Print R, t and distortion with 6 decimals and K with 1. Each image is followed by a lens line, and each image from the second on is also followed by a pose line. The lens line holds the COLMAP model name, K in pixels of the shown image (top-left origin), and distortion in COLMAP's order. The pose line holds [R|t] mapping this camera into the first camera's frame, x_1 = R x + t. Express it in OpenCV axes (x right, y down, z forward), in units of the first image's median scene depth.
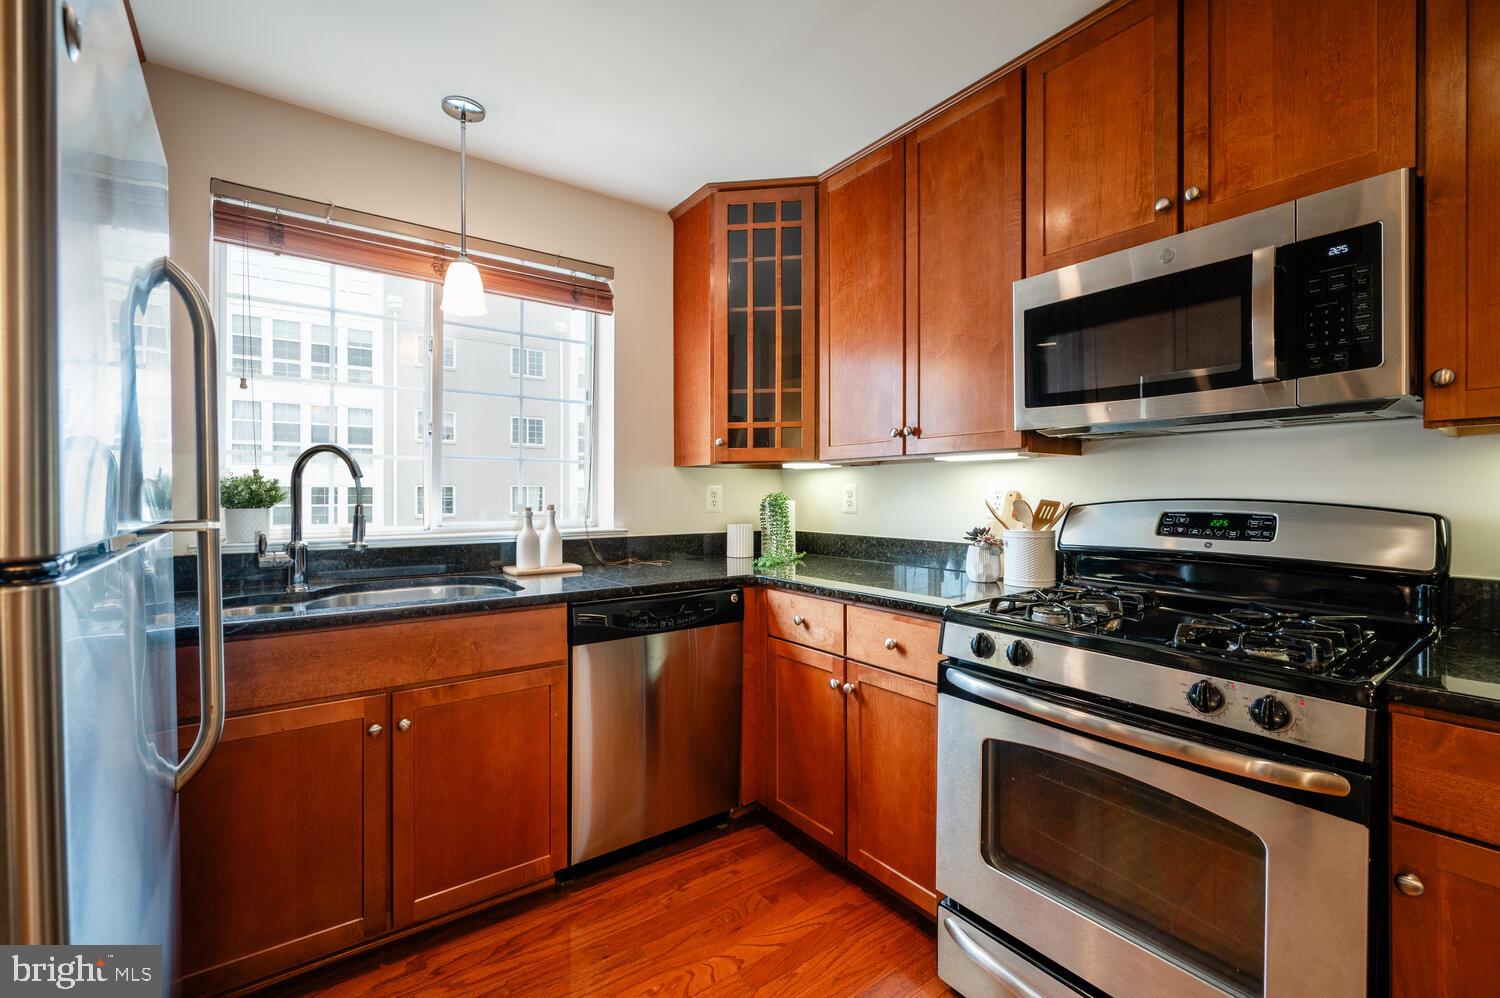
lens RADIAL K [[639.8, 0, 754.8], [0, 639.8, 497.3], [0, 0, 1]] dist [-0.001070, -0.000767]
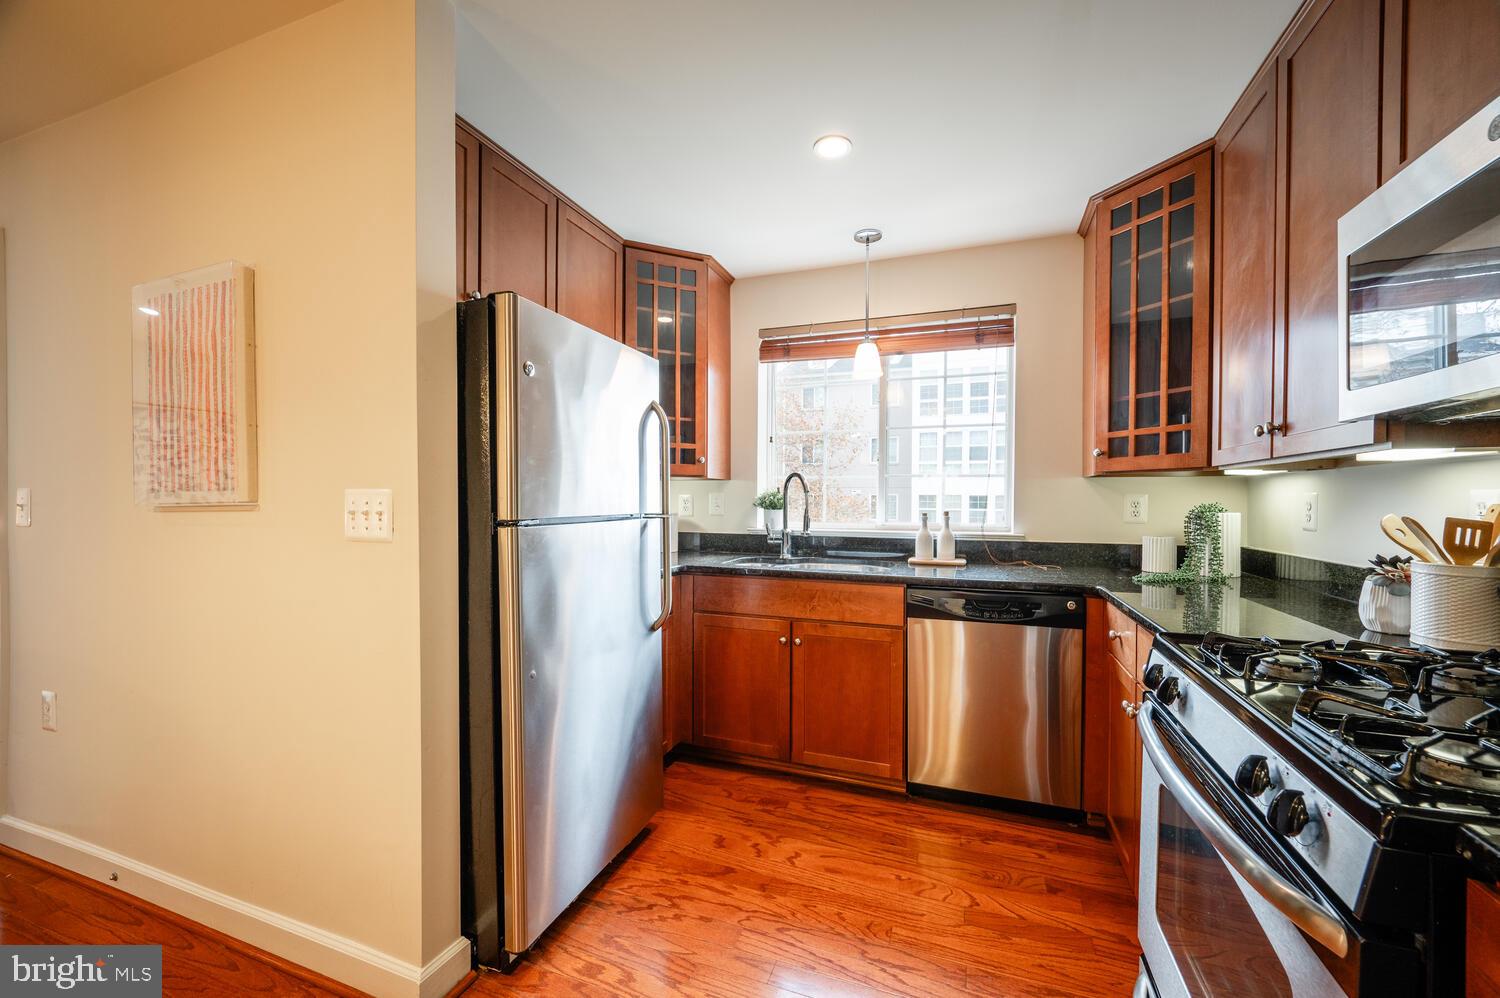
lens RADIAL K [[585.4, 0, 754.0], [0, 585.4, 507.7], [0, 0, 1]] dist [0.000421, 0.000036]
pose [[0.546730, 0.014324, -0.837186, 0.452945], [-0.008989, 0.999896, 0.011237, -0.005734], [0.837261, 0.001382, 0.546802, 0.050200]]
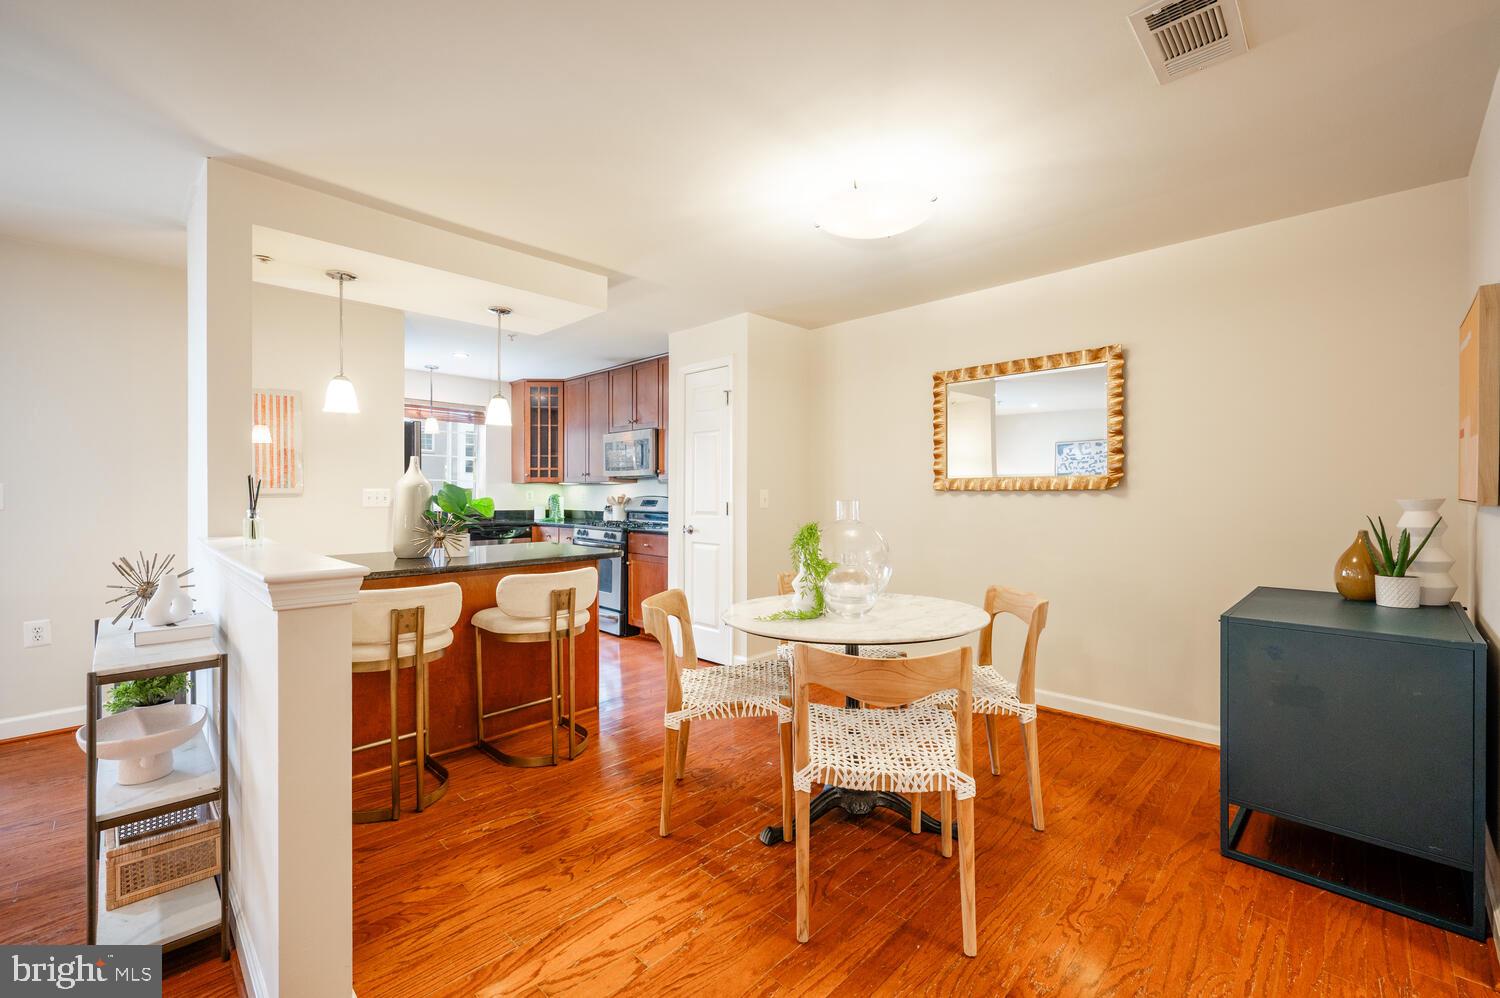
lens RADIAL K [[639.8, 0, 756.8], [0, 639.8, 499.7], [0, 0, 1]] dist [-0.001070, -0.000767]
pose [[0.985559, 0.001417, 0.169328, 0.477992], [-0.001686, 0.999998, 0.001449, 0.013155], [-0.169326, -0.001714, 0.985559, -1.964452]]
